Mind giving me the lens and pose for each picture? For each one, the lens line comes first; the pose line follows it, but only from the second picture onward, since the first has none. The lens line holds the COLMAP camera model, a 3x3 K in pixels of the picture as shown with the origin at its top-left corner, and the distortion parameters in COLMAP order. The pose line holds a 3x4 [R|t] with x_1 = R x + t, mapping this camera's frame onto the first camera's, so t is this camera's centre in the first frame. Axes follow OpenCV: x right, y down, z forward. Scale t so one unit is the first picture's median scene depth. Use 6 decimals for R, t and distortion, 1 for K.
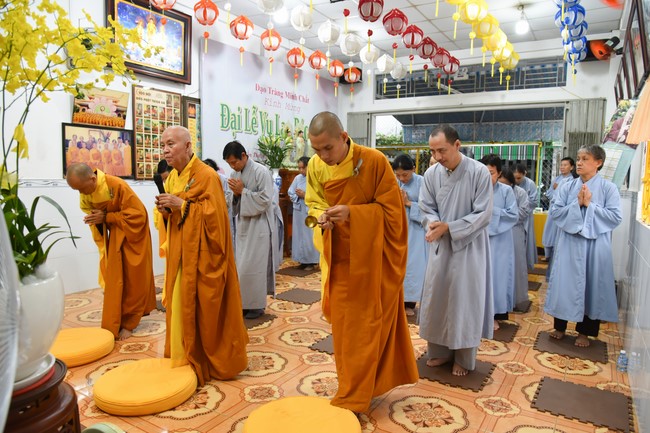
lens RADIAL K [[455.6, 0, 325.8], [0, 455.6, 232.6], [0, 0, 1]] dist [-0.048965, 0.007895]
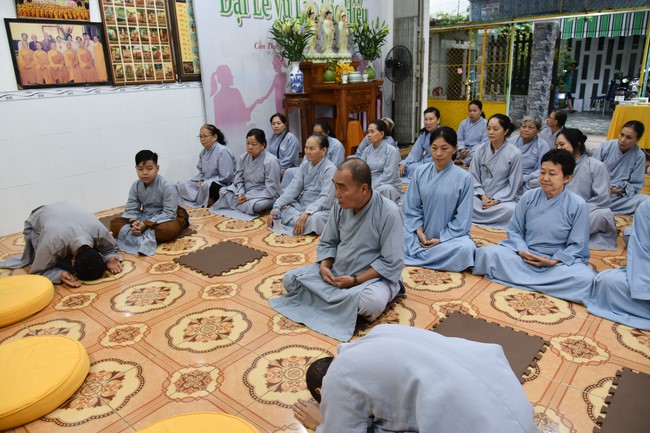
lens RADIAL K [[455.6, 0, 325.8], [0, 455.6, 232.6], [0, 0, 1]] dist [-0.048965, 0.007895]
pose [[0.986120, -0.000695, -0.166035, 0.100811], [0.035846, 0.977301, 0.208803, -0.011231], [0.162121, -0.211857, 0.963760, 0.210361]]
